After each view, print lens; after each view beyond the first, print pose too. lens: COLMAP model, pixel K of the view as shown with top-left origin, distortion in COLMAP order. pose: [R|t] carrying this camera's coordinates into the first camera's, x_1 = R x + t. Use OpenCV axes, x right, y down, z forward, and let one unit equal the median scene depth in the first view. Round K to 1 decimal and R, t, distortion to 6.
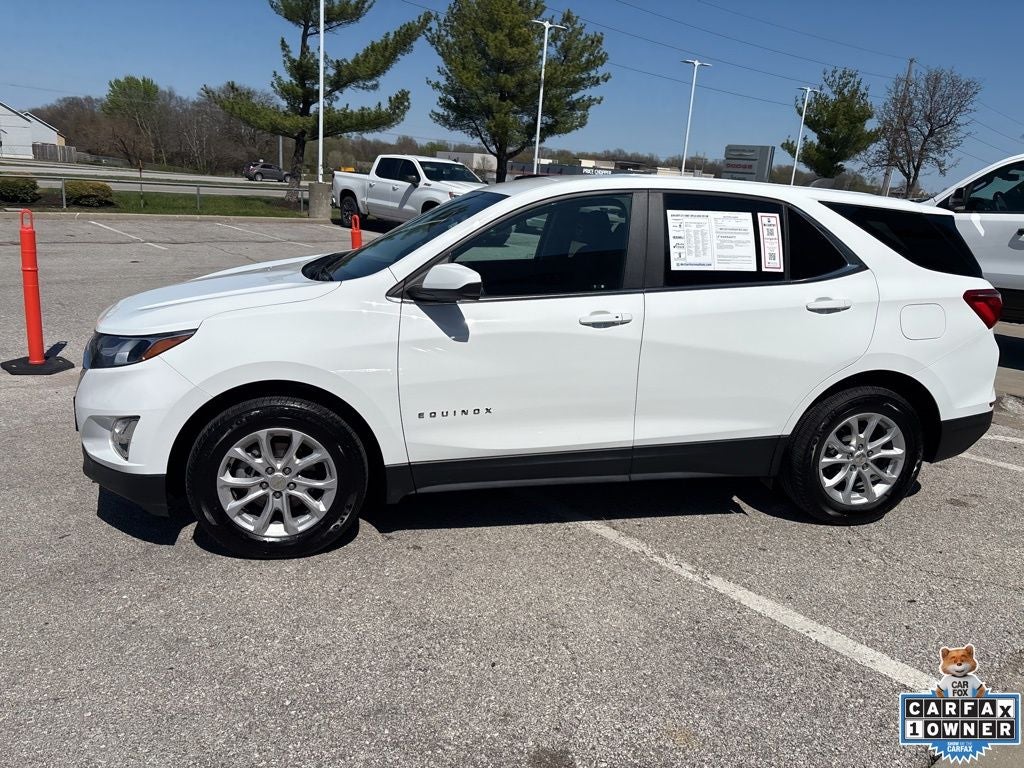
lens RADIAL K [[776.9, 0, 510.5], [0, 776.9, 375.9], [0, 0, 1]] dist [0.049354, -0.062079]
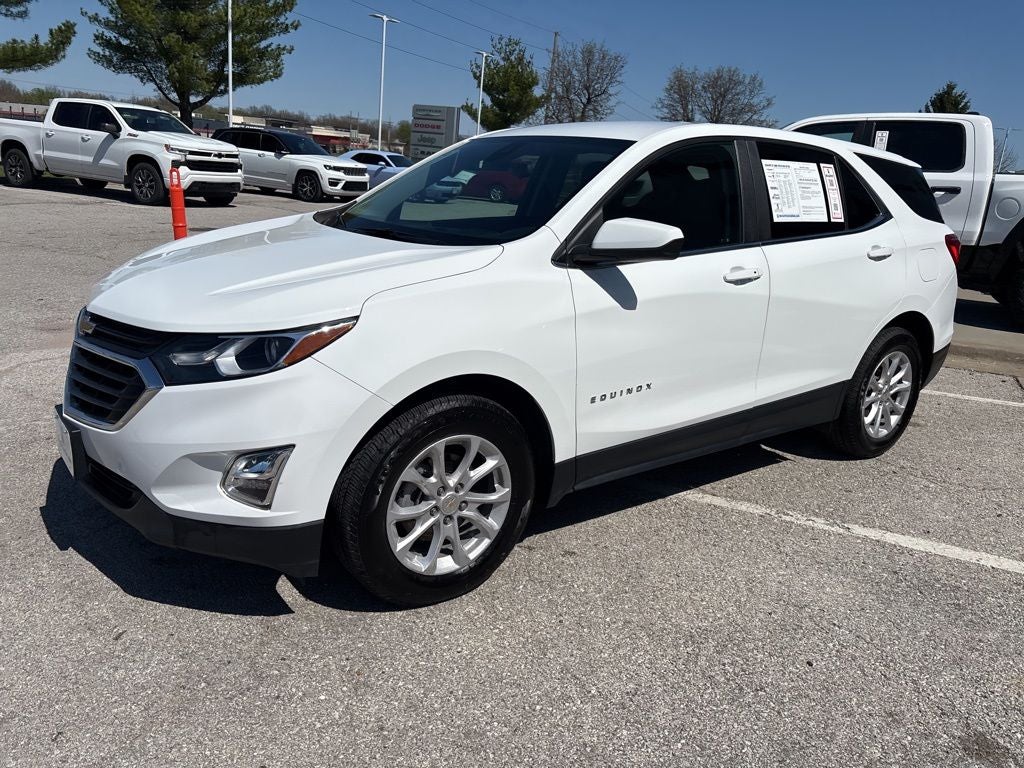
lens RADIAL K [[776.9, 0, 510.3], [0, 776.9, 371.8], [0, 0, 1]] dist [0.049354, -0.062079]
pose [[0.910919, -0.098279, 0.400708, -0.467218], [0.081009, 0.994914, 0.059862, -0.033106], [-0.404554, -0.022069, 0.914248, 0.226228]]
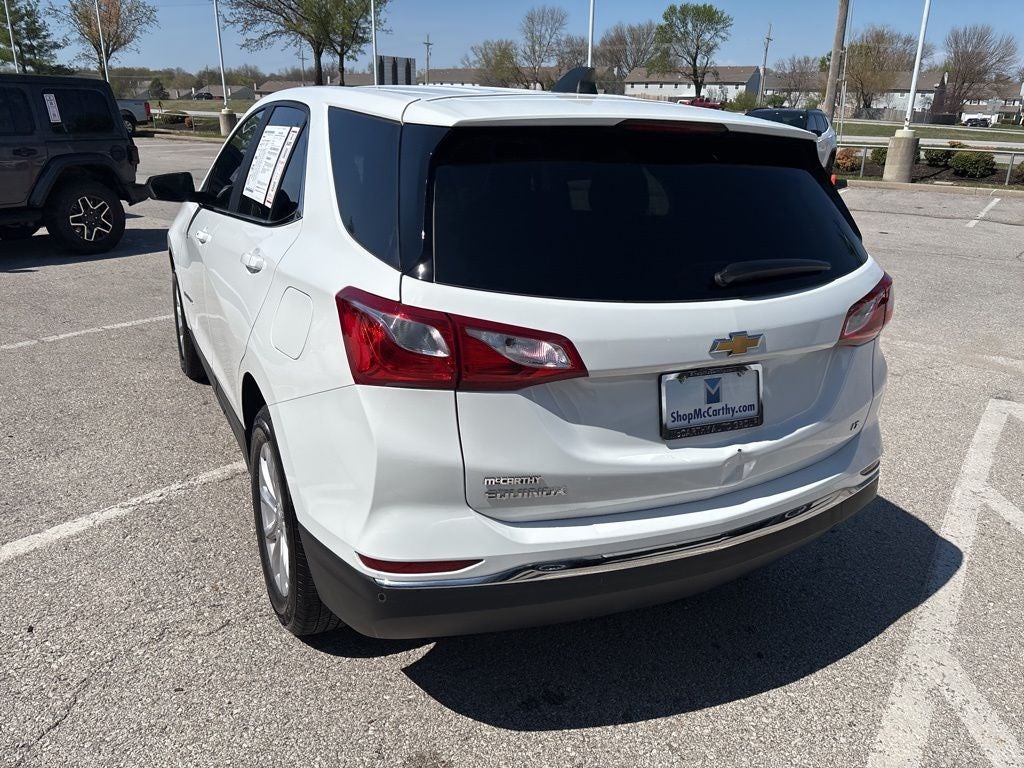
lens RADIAL K [[776.9, 0, 506.0], [0, 776.9, 373.0], [0, 0, 1]] dist [0.049354, -0.062079]
pose [[0.250987, 0.257895, -0.933003, 1.078328], [-0.247457, 0.948924, 0.195727, -0.178581], [0.935826, 0.181753, 0.301986, 0.982222]]
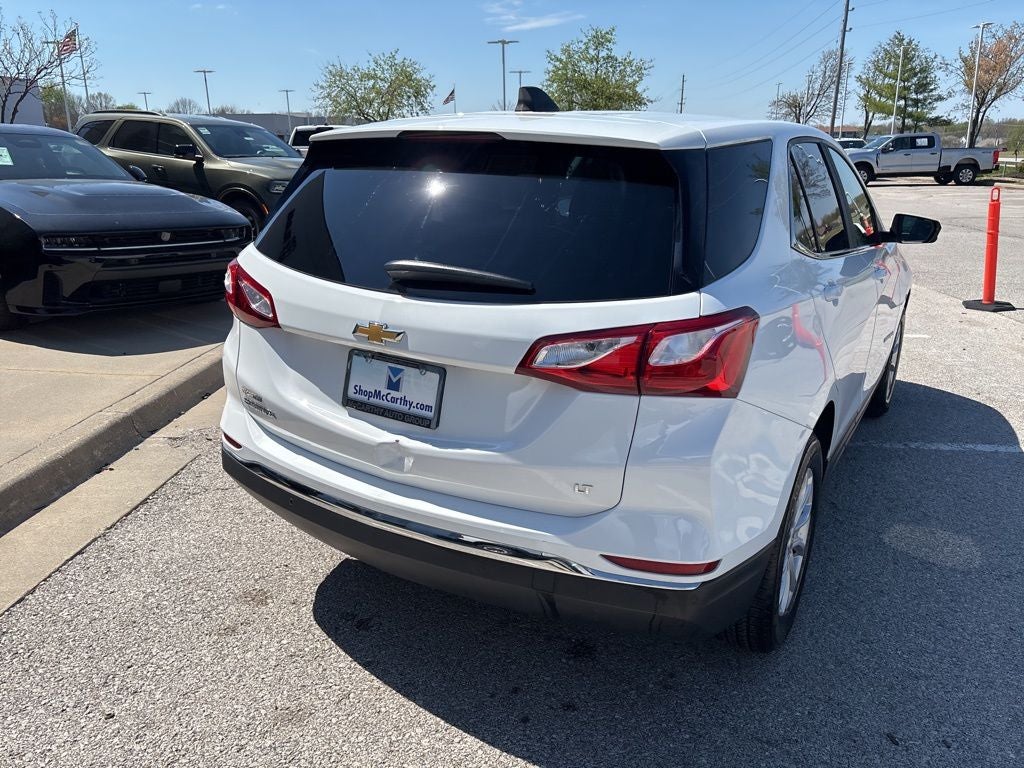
lens RADIAL K [[776.9, 0, 508.6], [0, 776.9, 374.6], [0, 0, 1]] dist [0.049354, -0.062079]
pose [[-0.690005, 0.142268, -0.709685, 0.971483], [-0.218295, 0.893934, 0.391445, -0.333423], [0.690101, 0.425020, -0.585763, 1.632689]]
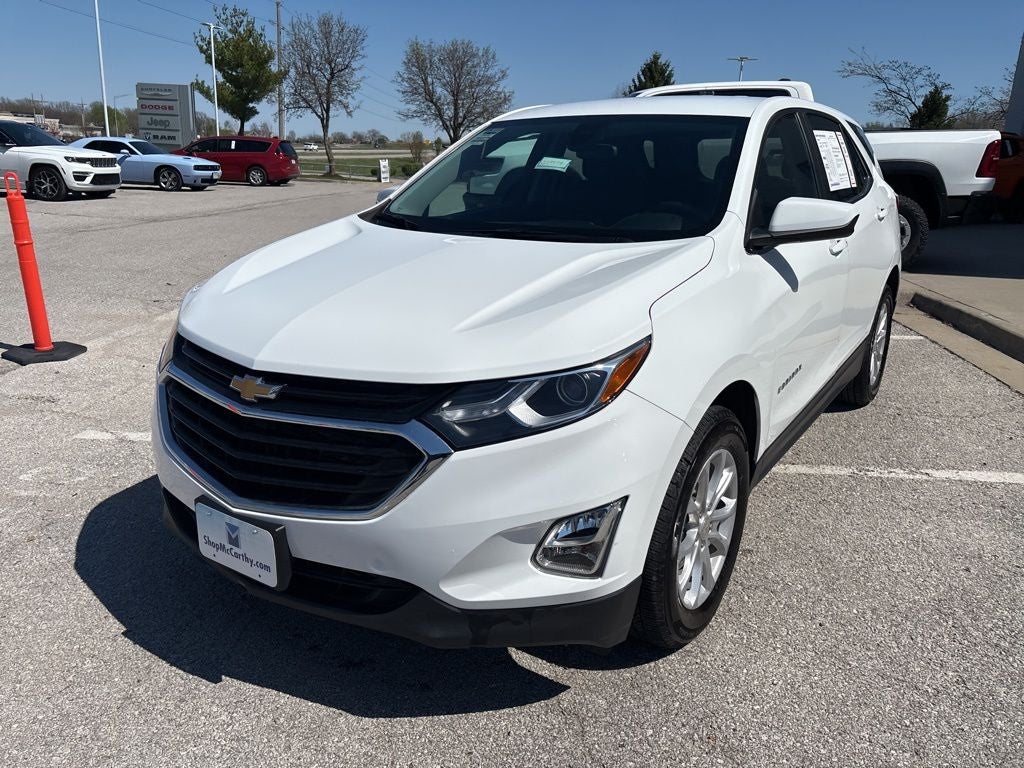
lens RADIAL K [[776.9, 0, 509.6], [0, 776.9, 370.1], [0, 0, 1]] dist [0.049354, -0.062079]
pose [[0.725099, -0.223539, 0.651354, -0.738643], [0.184719, 0.974322, 0.128745, -0.110672], [-0.663408, 0.026965, 0.747772, 0.500230]]
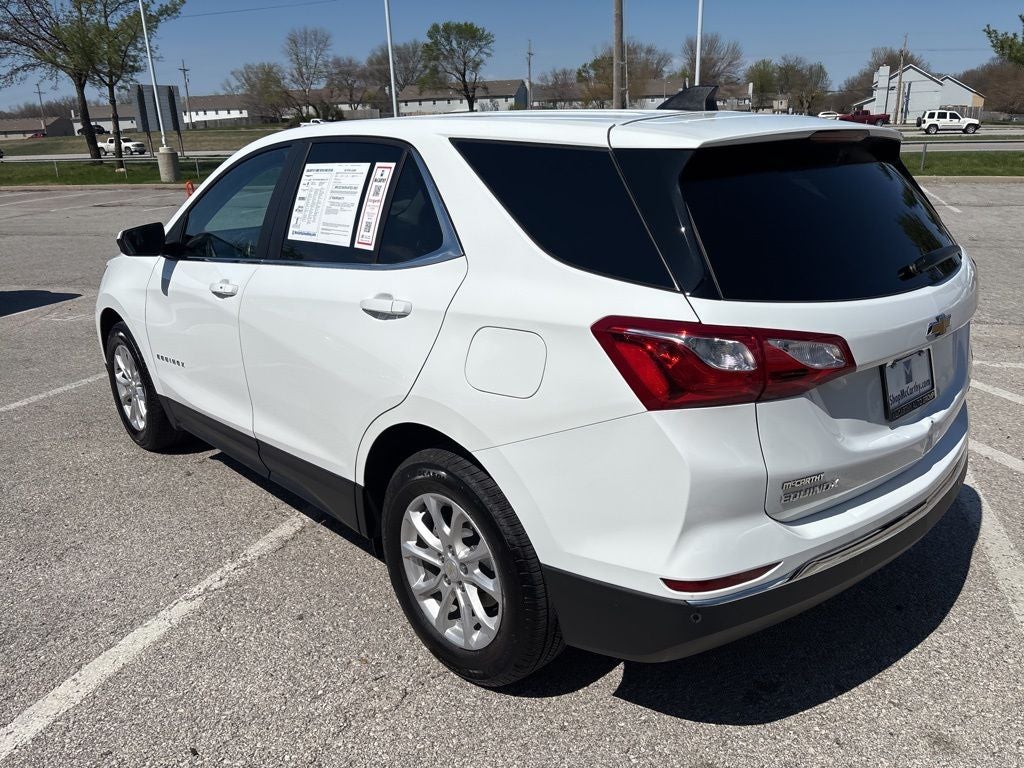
lens RADIAL K [[776.9, 0, 508.6], [0, 776.9, 383.6], [0, 0, 1]] dist [0.049354, -0.062079]
pose [[0.502748, 0.196247, -0.841862, 0.970382], [-0.151397, 0.978826, 0.137763, -0.127041], [0.851072, 0.058195, 0.521814, 0.732180]]
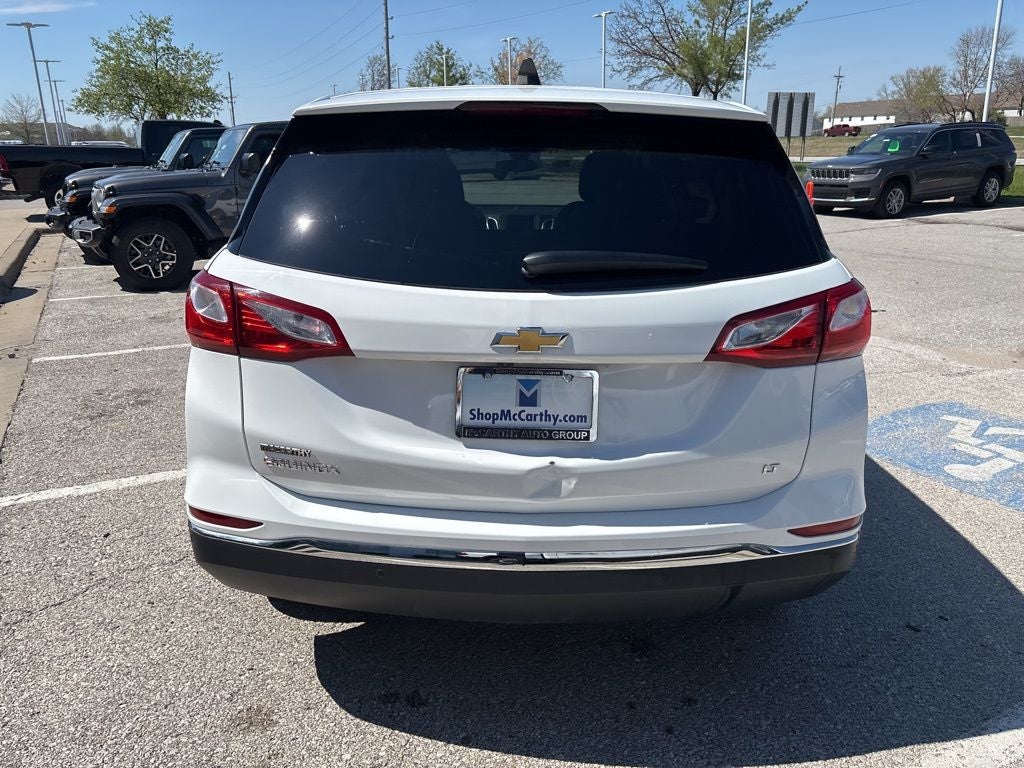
lens RADIAL K [[776.9, 0, 508.9], [0, 776.9, 373.9], [0, 0, 1]] dist [0.049354, -0.062079]
pose [[-0.222908, 0.215193, -0.950791, 1.078511], [-0.244394, 0.931847, 0.268202, -0.232279], [0.943707, 0.292153, -0.155124, 1.319777]]
